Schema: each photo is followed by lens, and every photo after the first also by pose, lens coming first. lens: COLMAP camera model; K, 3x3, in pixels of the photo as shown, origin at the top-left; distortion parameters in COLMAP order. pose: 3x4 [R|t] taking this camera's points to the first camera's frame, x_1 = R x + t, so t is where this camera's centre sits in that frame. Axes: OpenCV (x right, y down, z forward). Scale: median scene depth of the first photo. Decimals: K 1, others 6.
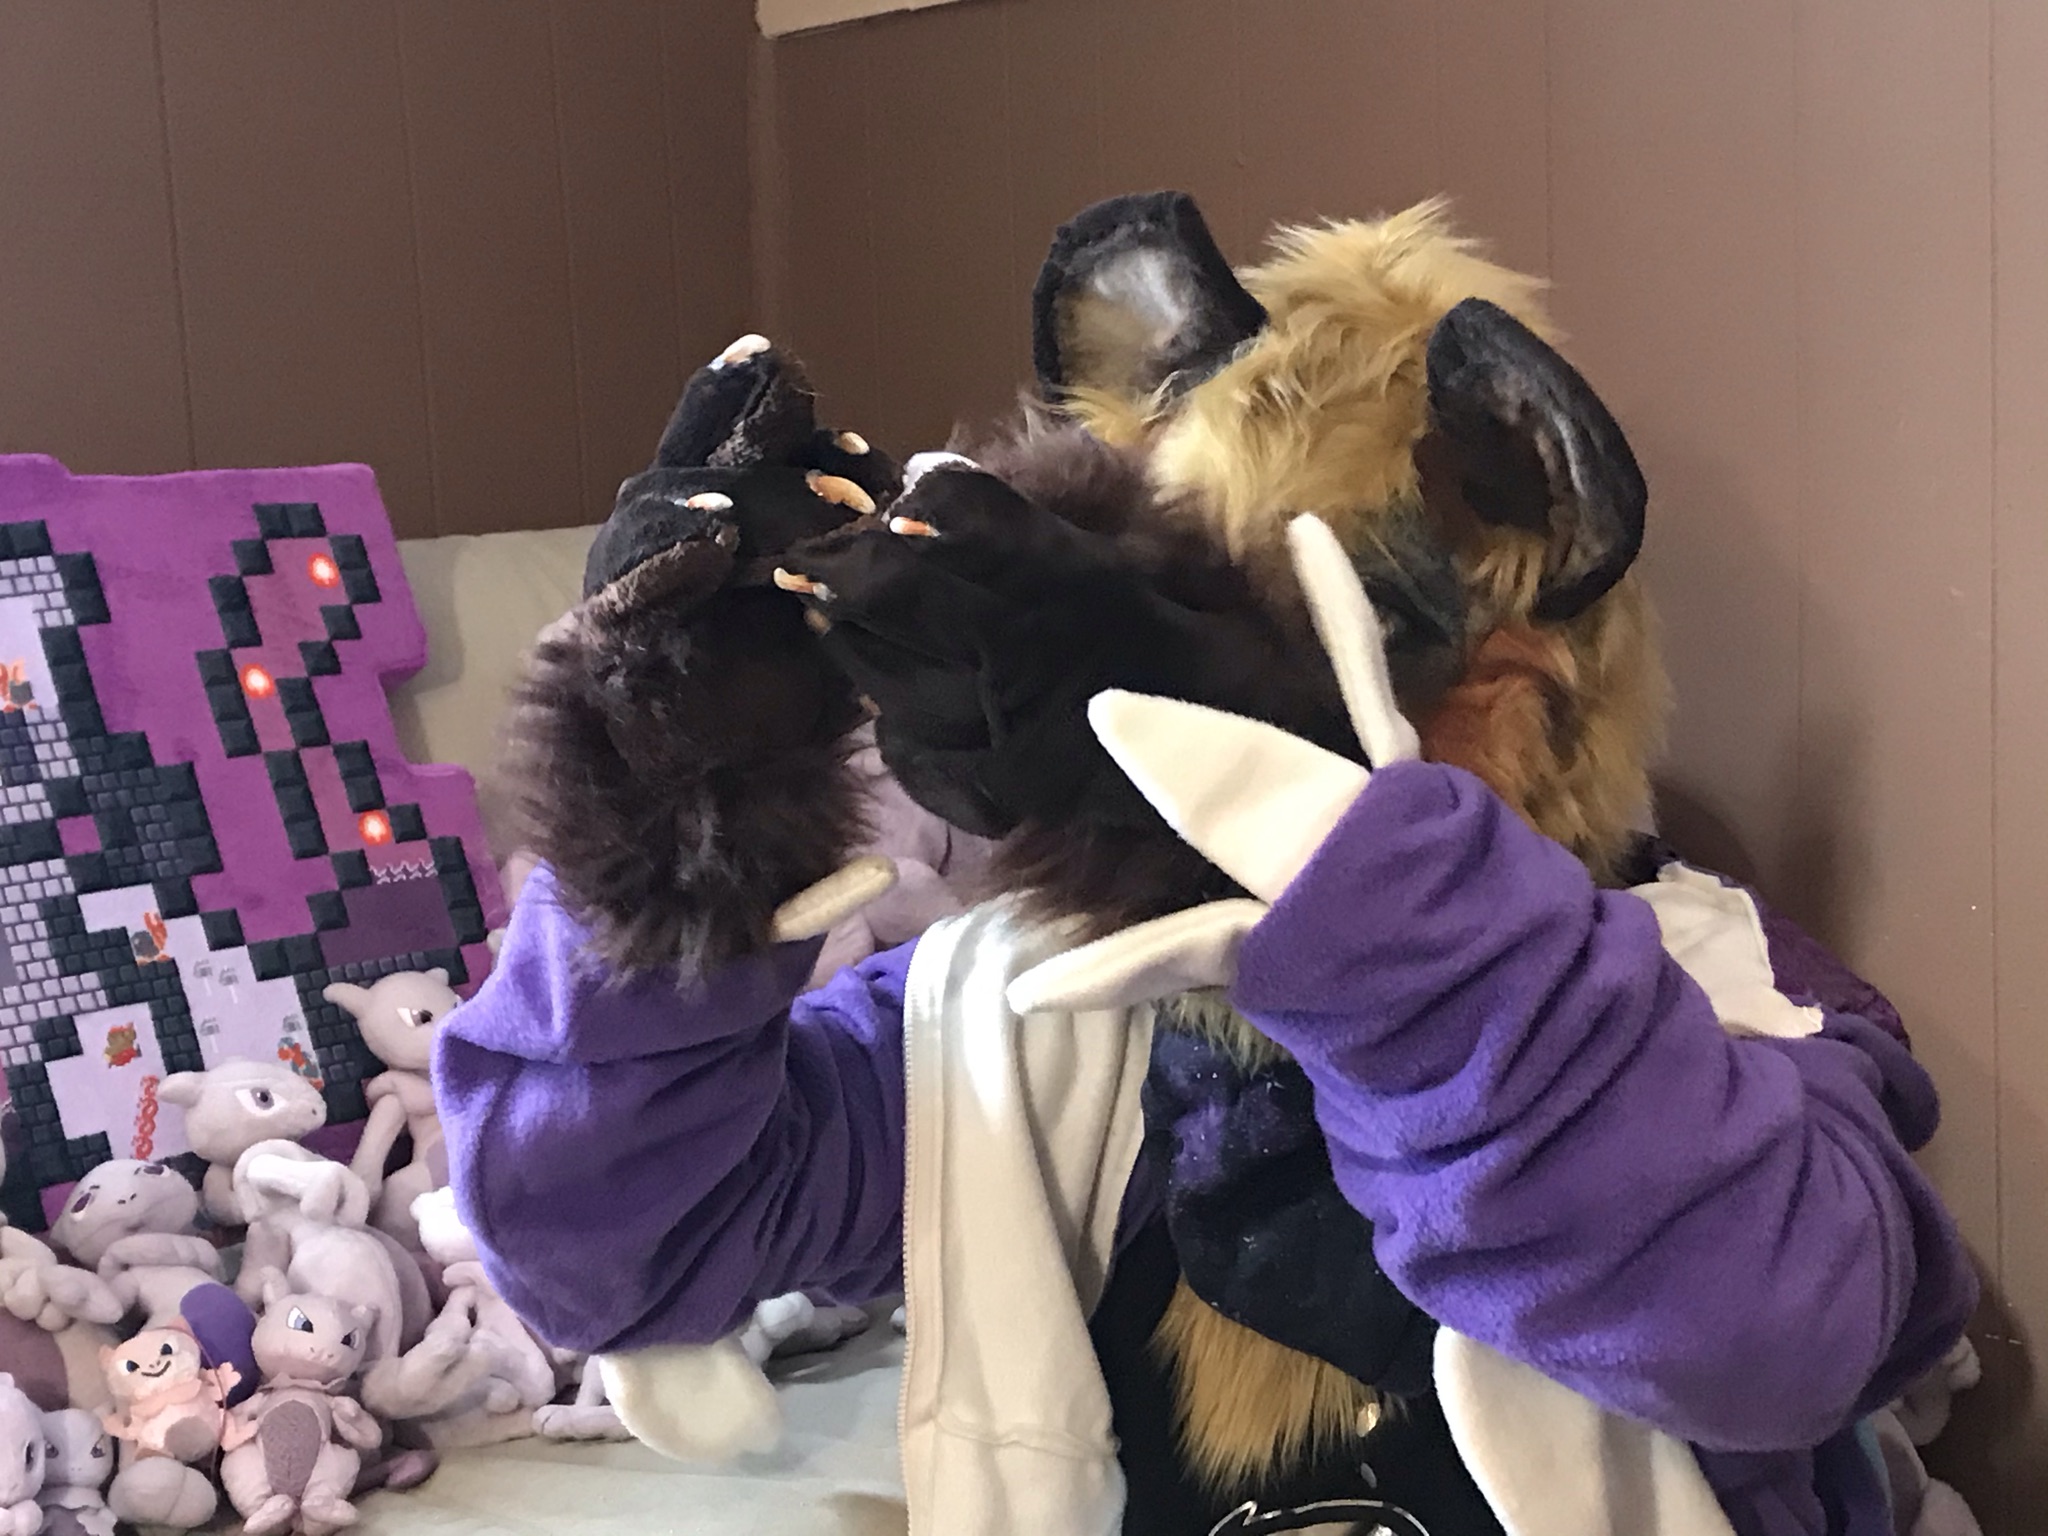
lens RADIAL K [[3425.6, 0, 1021.2], [0, 3425.6, 736.4], [0, 0, 1]] dist [0.269197, -1.073301]
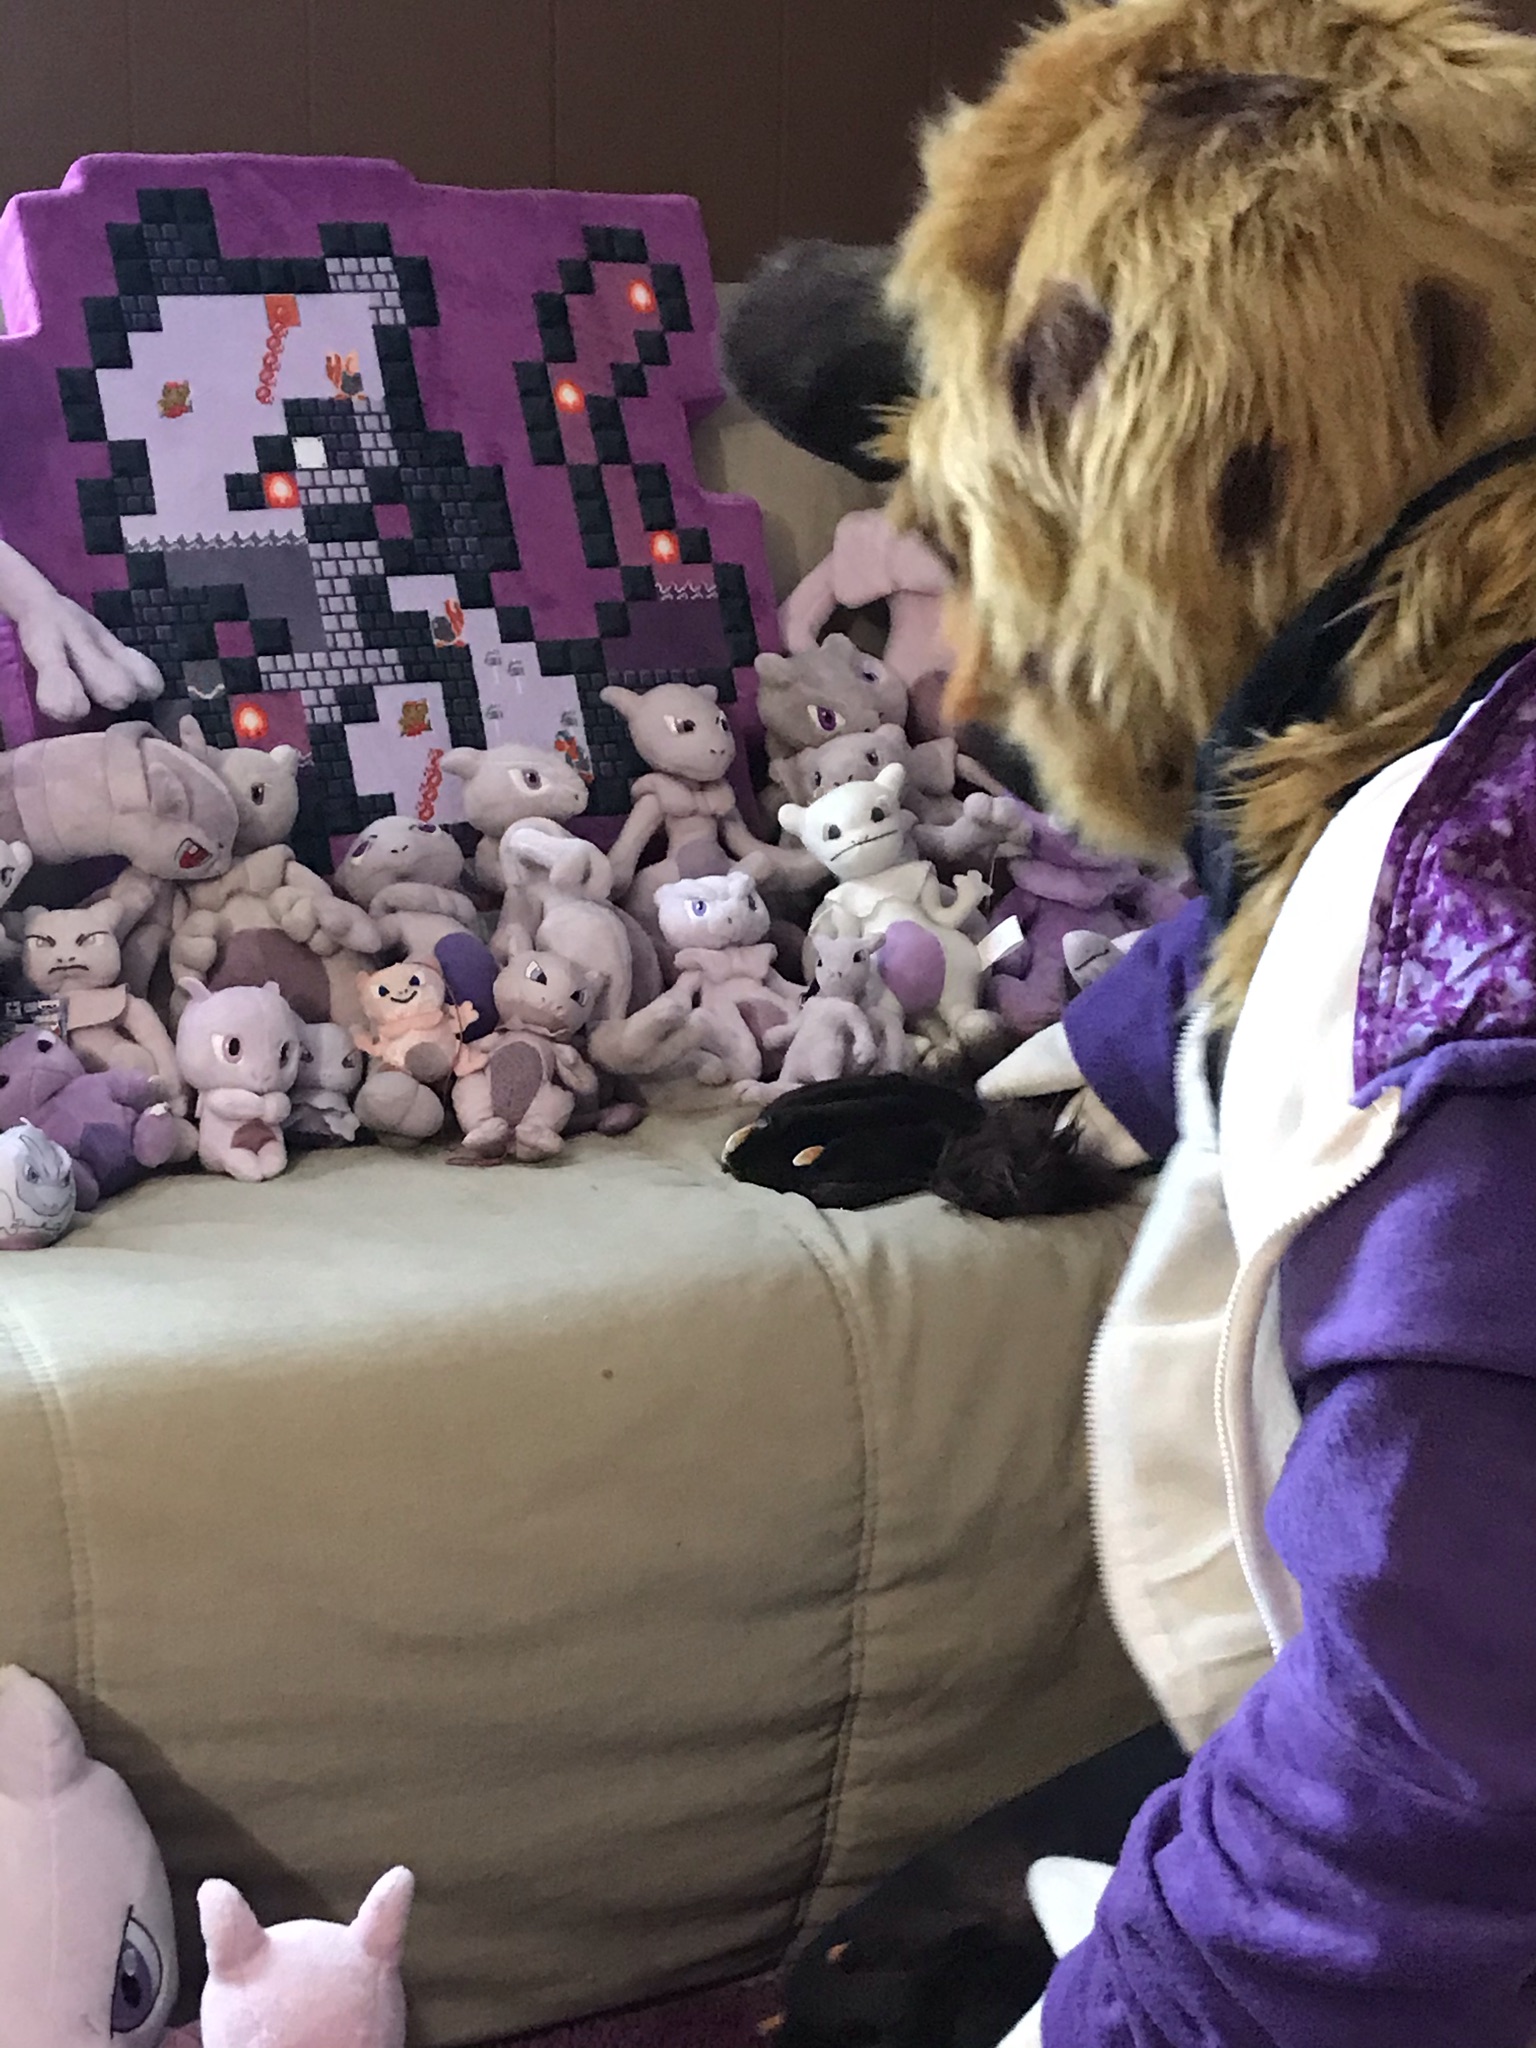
lens RADIAL K [[3420.1, 0, 800.1], [0, 3420.1, 1012.4], [0, 0, 1]] dist [0.273514, -1.143139]
pose [[0.977296, 0.114999, -0.177955, 0.062159], [-0.092047, 0.986930, 0.132275, 0.025486], [0.190841, -0.112892, 0.975108, -0.042322]]
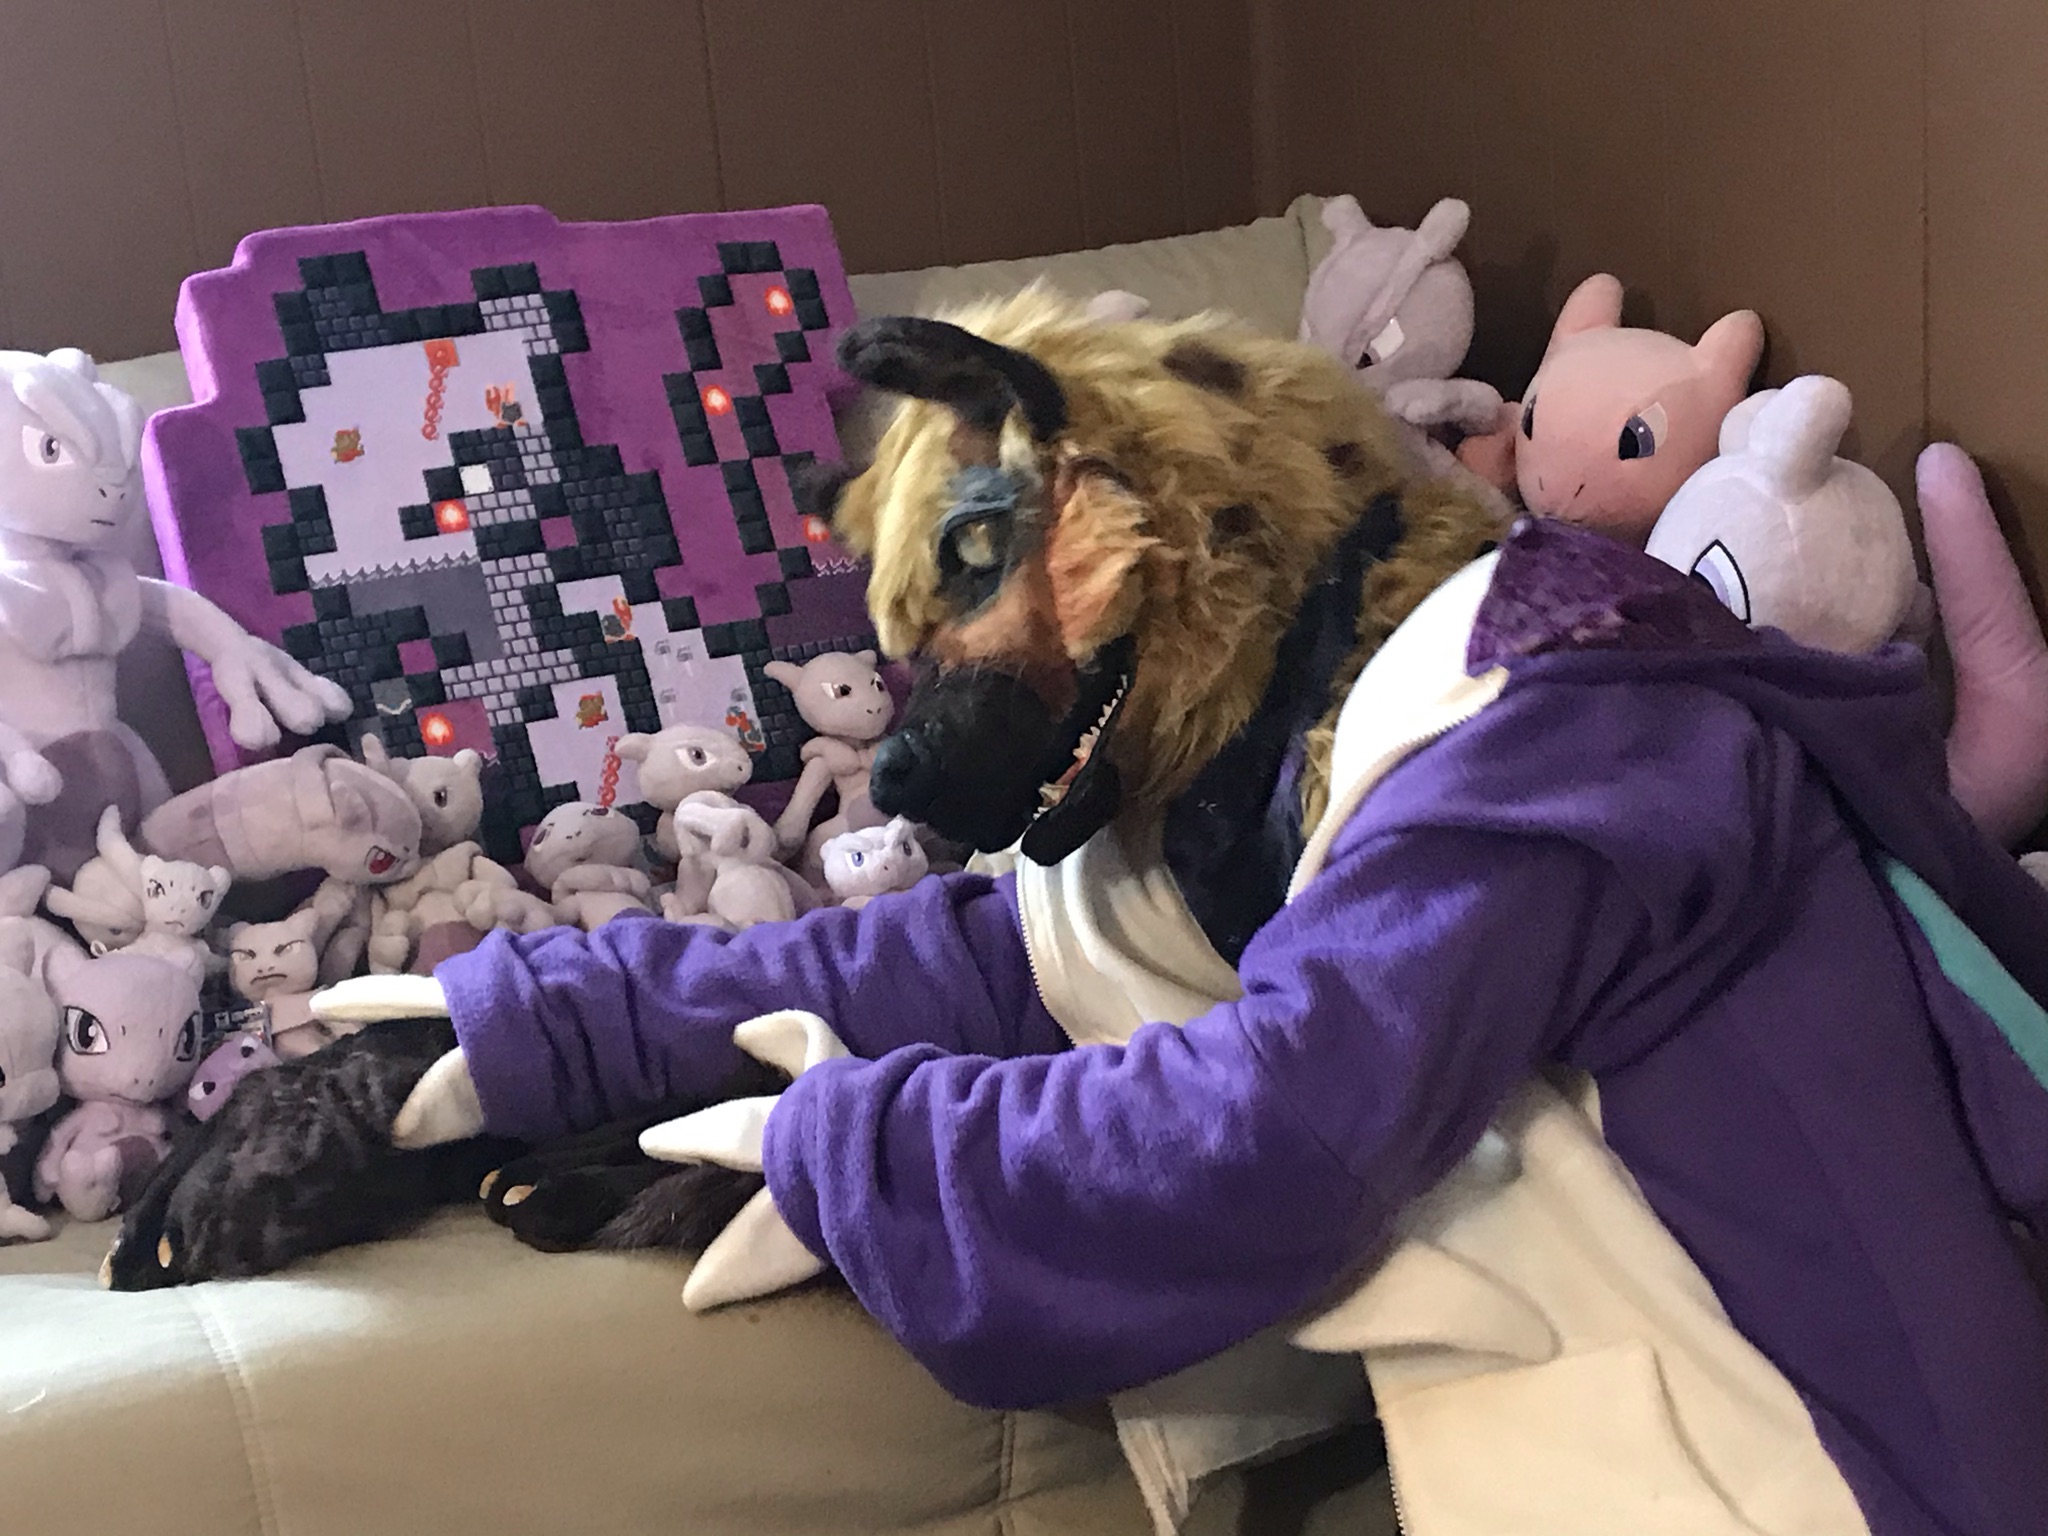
lens RADIAL K [[3425.6, 0, 1021.2], [0, 3425.6, 736.4], [0, 0, 1]] dist [0.269197, -1.073301]
pose [[0.970501, 0.008530, -0.240944, 0.163128], [0.011648, 0.996548, 0.082200, 0.002956], [0.240814, -0.082582, 0.967052, -0.098573]]
